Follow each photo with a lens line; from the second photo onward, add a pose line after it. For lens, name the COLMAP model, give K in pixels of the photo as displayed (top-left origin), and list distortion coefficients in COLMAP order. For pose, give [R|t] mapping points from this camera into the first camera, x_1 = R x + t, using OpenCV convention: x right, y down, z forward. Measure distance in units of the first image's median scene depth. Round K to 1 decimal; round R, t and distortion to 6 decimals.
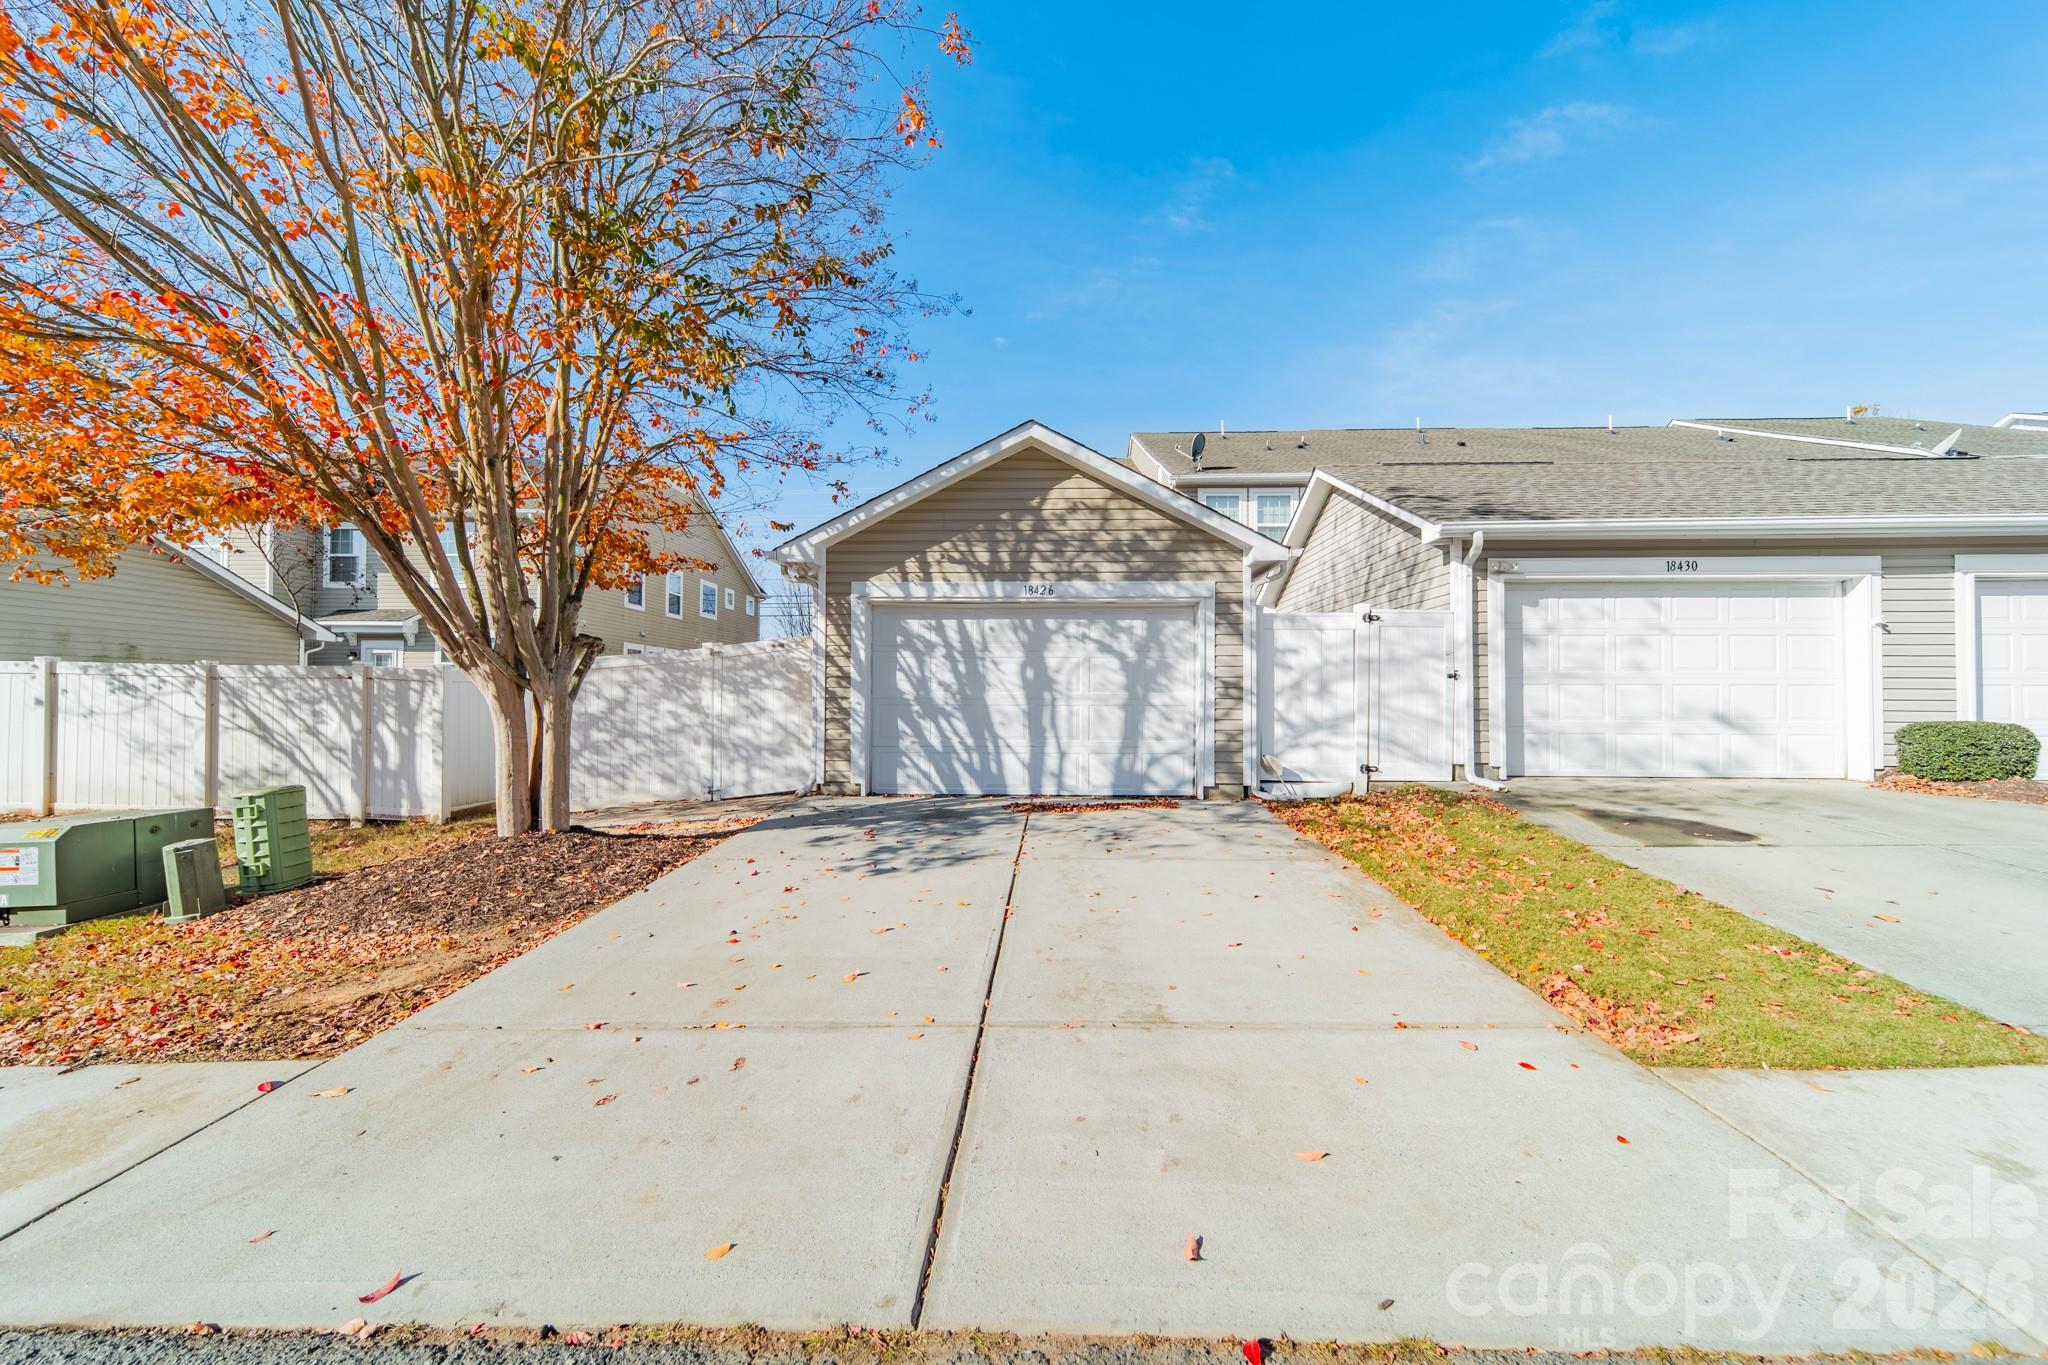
lens RADIAL K [[724.5, 0, 1024.4], [0, 724.5, 686.1], [0, 0, 1]] dist [0.008377, -0.000240]
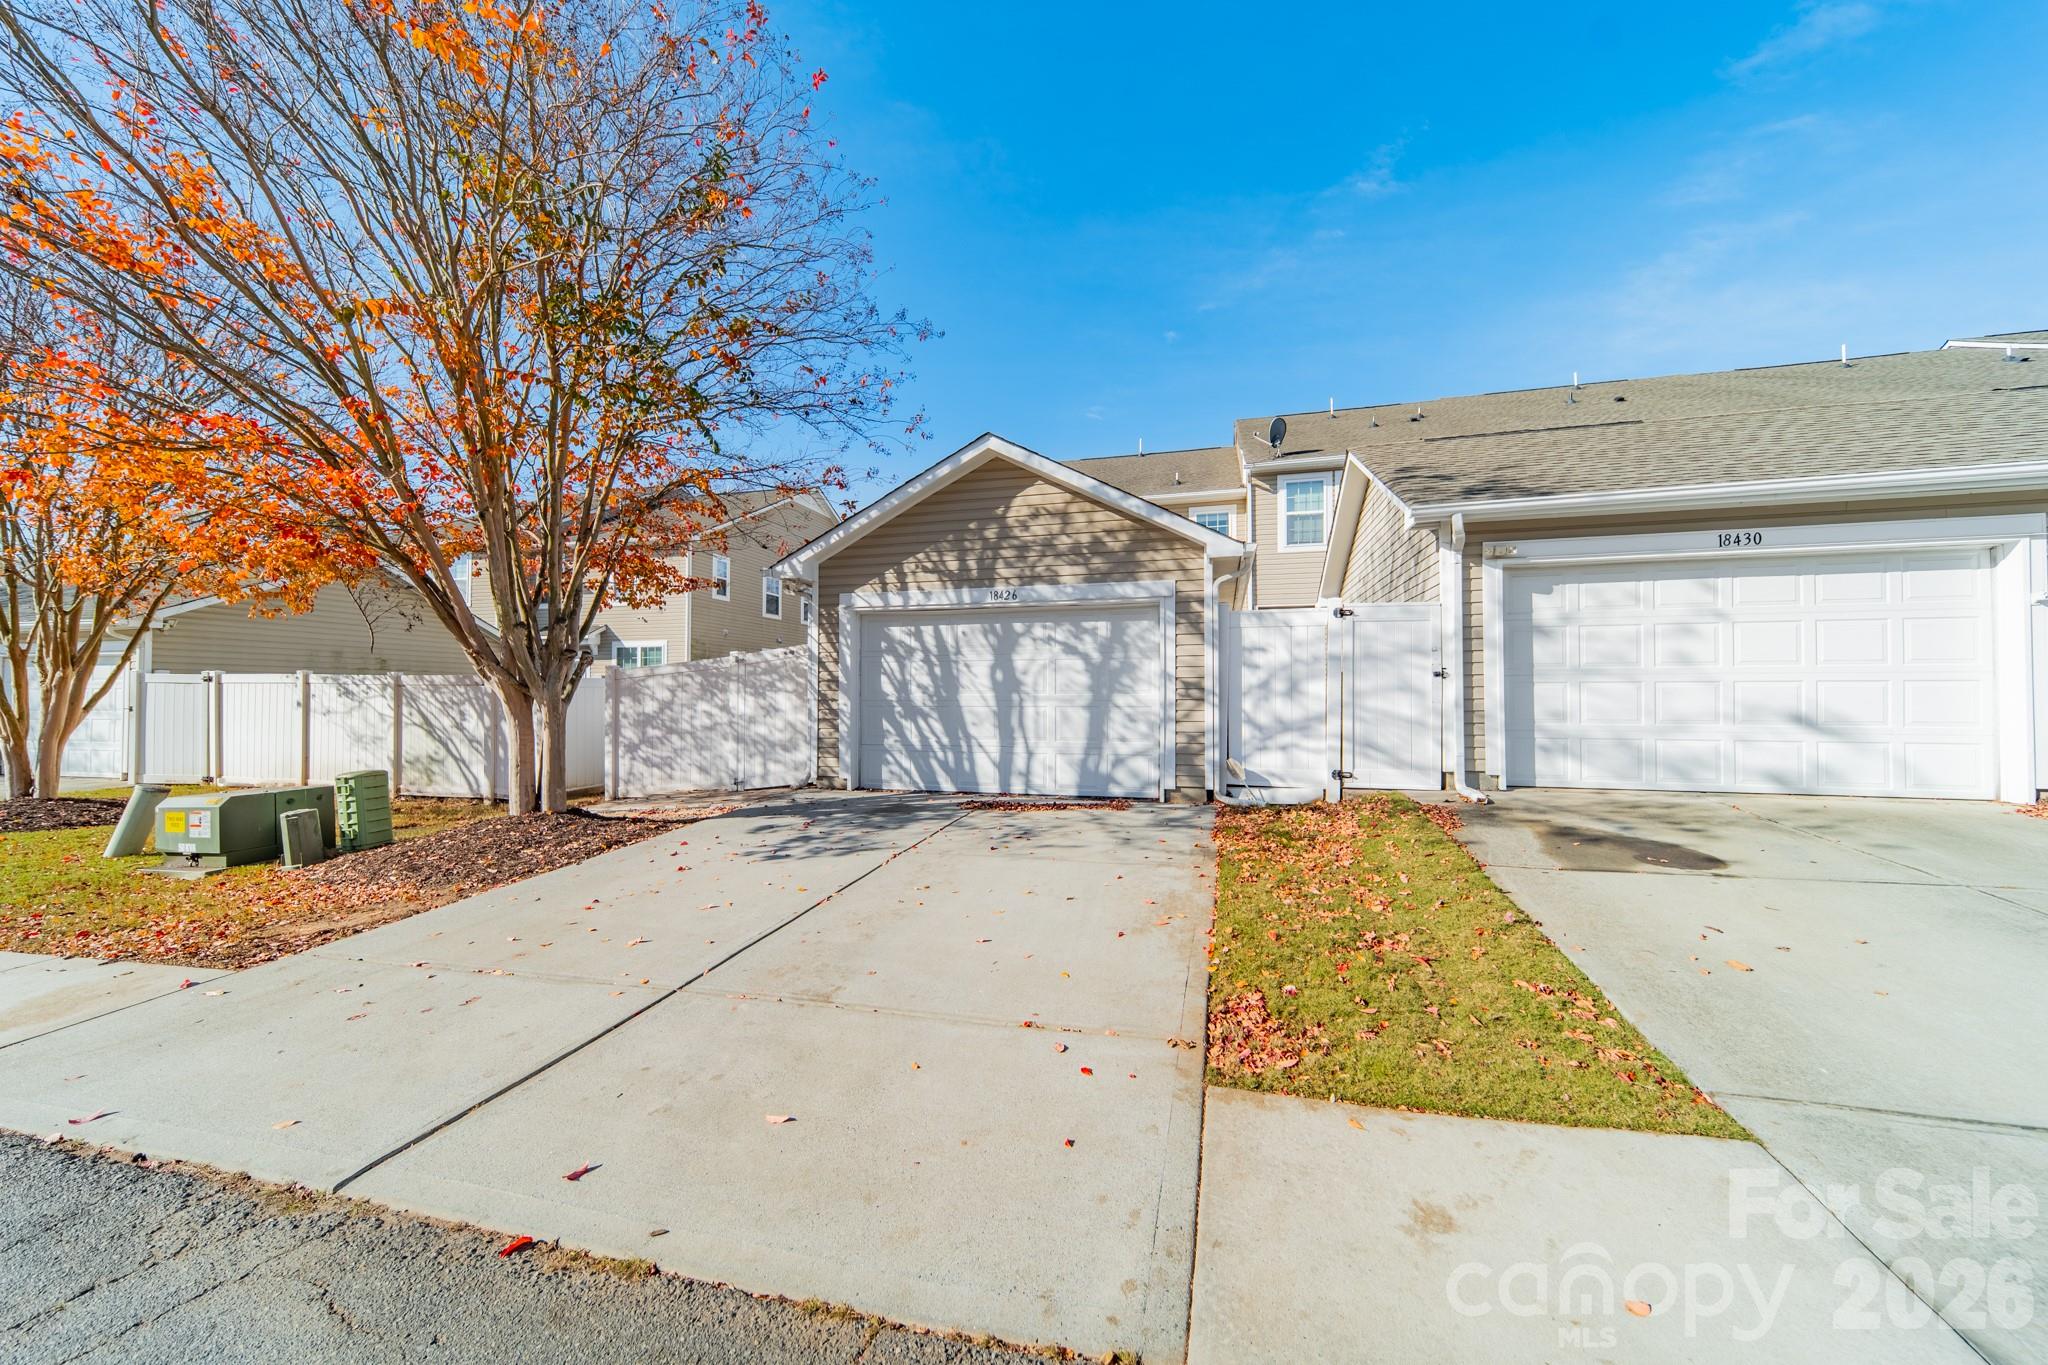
lens RADIAL K [[724.5, 0, 1026.5], [0, 724.5, 679.7], [0, 0, 1]] dist [0.008377, -0.000240]
pose [[0.973767, -0.009080, -0.227367, 0.288298], [0.008248, 0.999955, -0.004607, -0.006476], [0.227399, 0.002611, 0.973798, -0.001174]]
